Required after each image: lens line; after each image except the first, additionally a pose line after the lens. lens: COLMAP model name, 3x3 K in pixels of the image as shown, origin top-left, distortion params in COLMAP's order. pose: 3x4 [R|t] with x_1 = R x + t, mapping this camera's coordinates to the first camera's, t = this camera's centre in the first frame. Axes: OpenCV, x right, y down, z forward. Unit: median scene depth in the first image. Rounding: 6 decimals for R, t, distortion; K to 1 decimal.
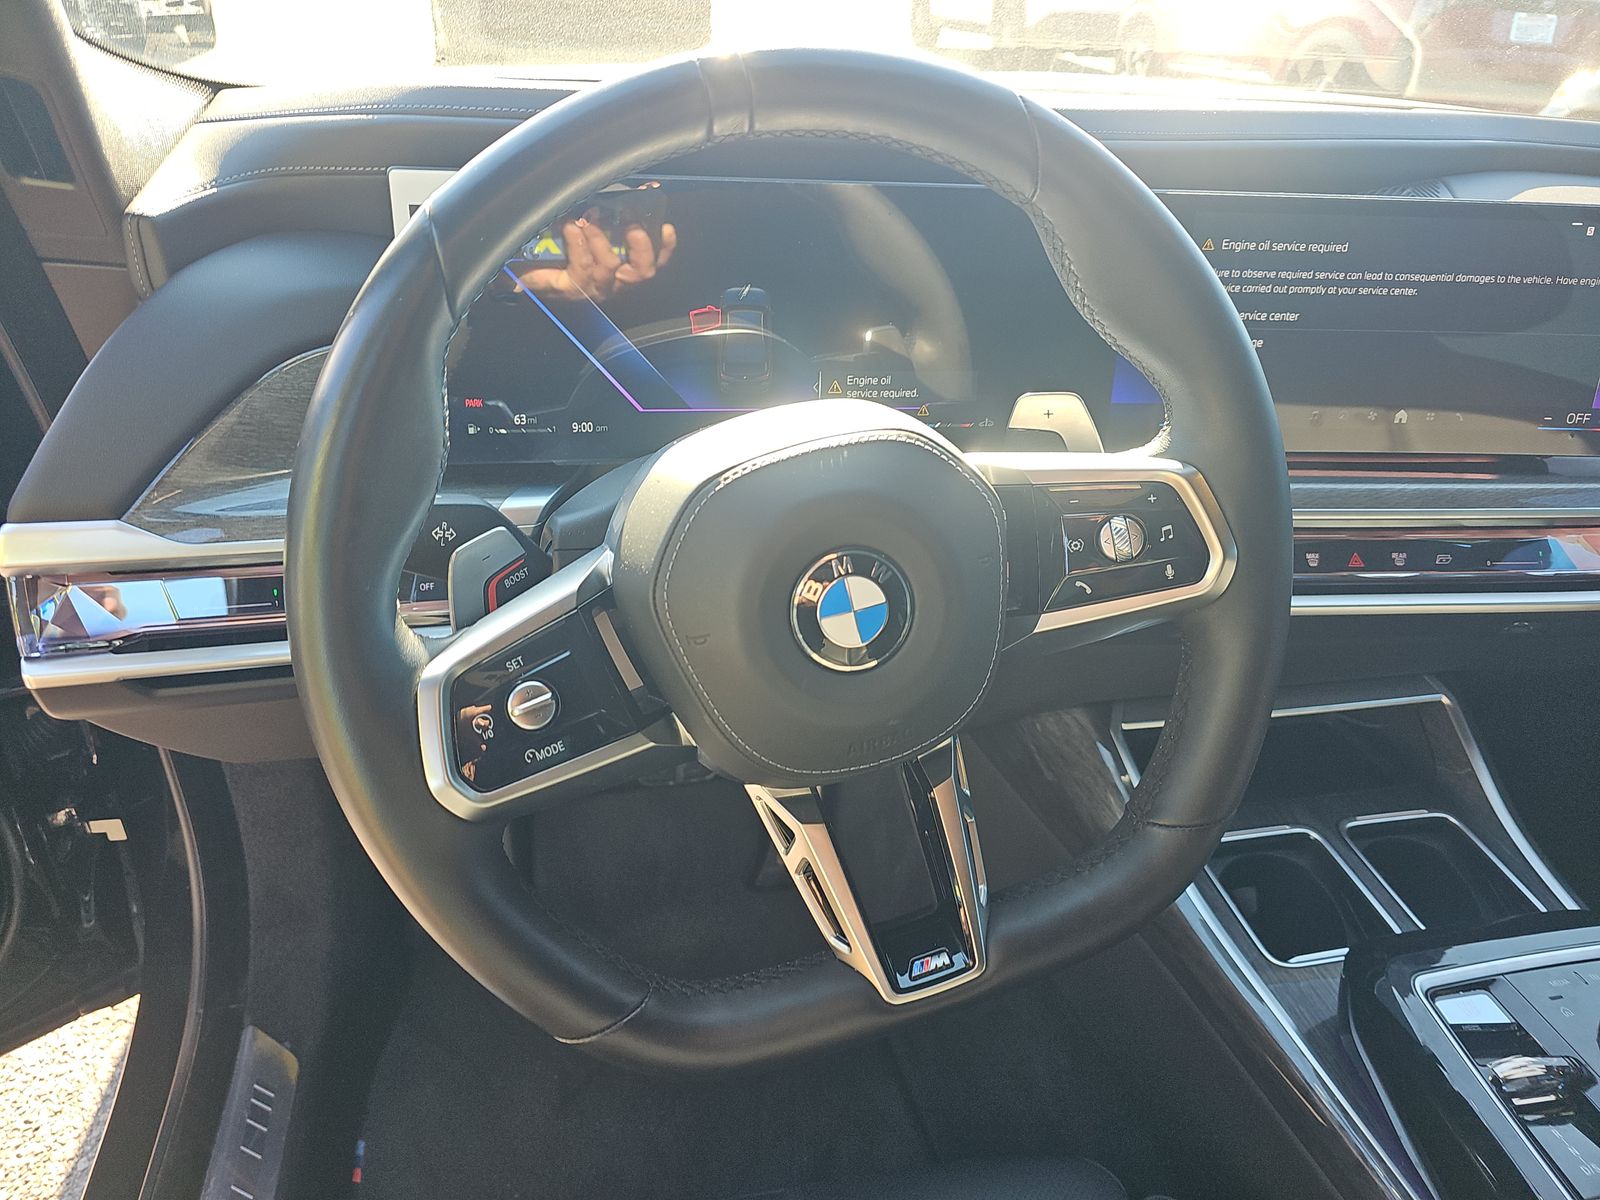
lens RADIAL K [[1080.7, 0, 804.0], [0, 1080.7, 600.4], [0, 0, 1]] dist [0.028381, -0.039368]
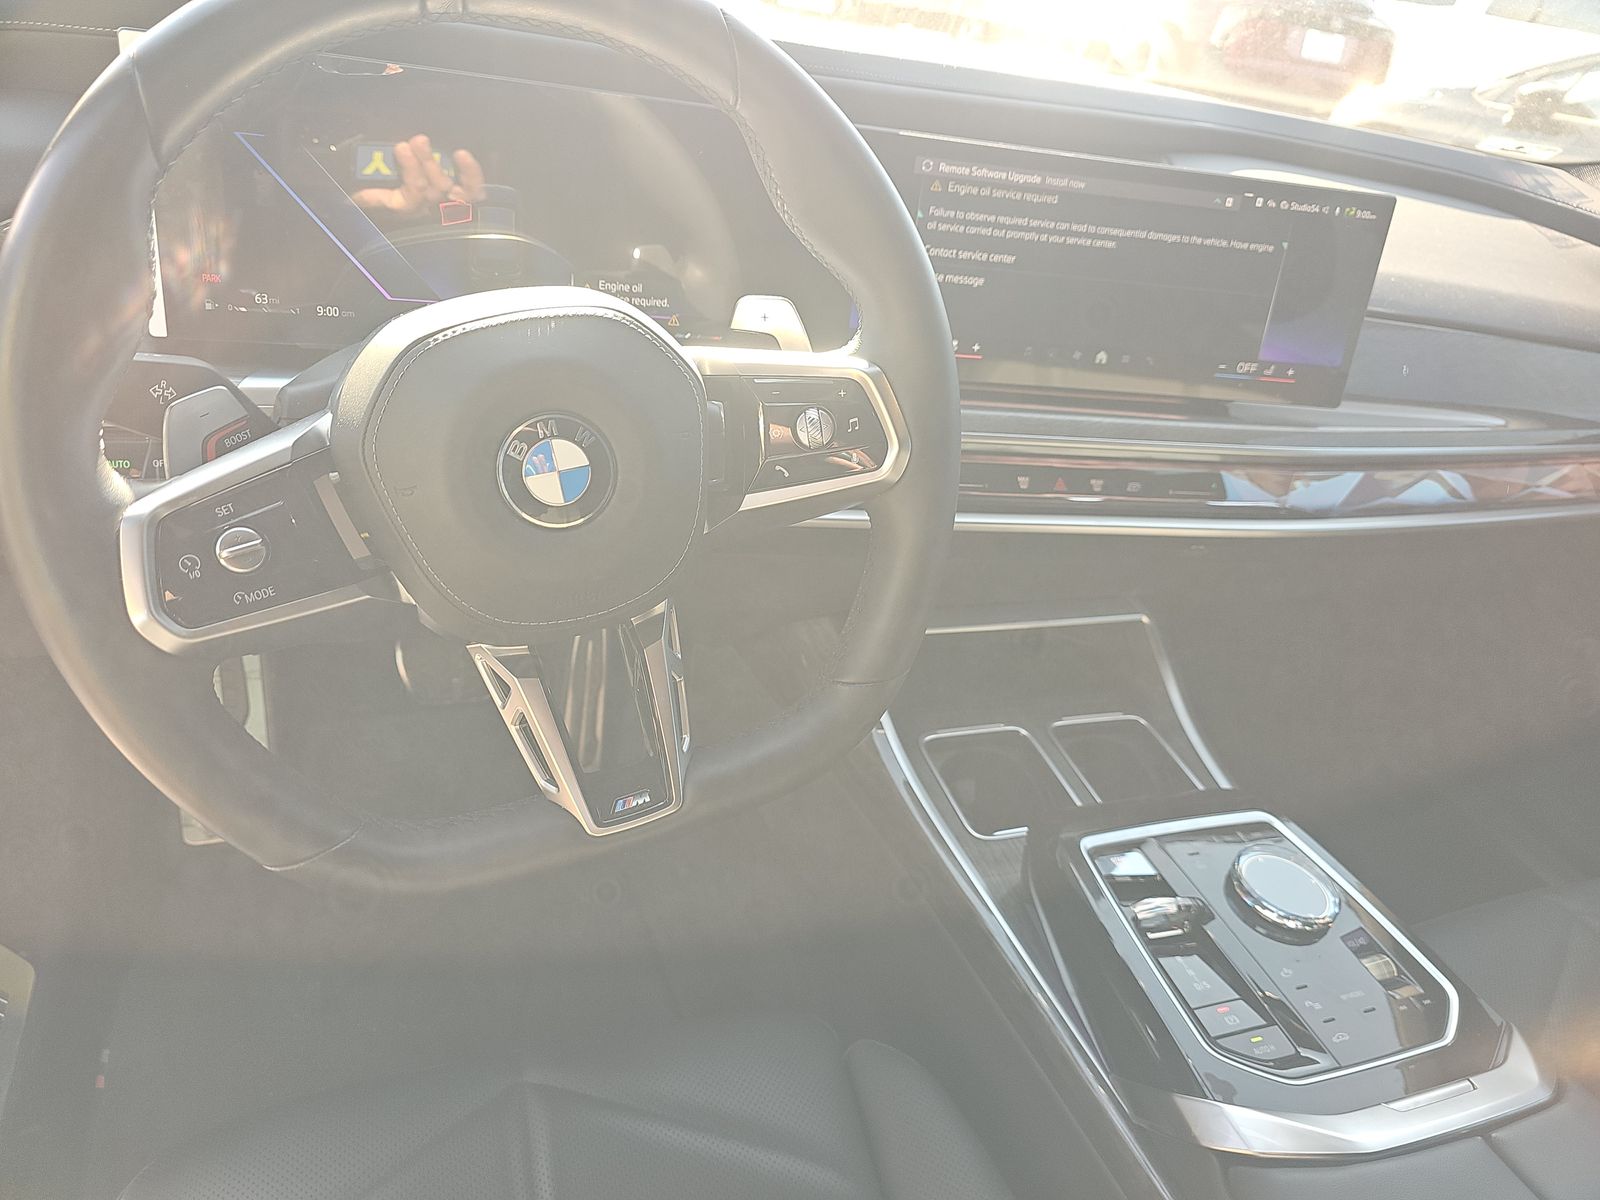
lens RADIAL K [[1080.7, 0, 813.1], [0, 1080.7, 609.8], [0, 0, 1]] dist [0.028381, -0.039368]
pose [[0.986277, 0.023973, 0.163350, 0.101748], [-0.030520, 0.998823, 0.037687, 0.081455], [-0.162254, -0.042155, 0.985848, -0.102860]]
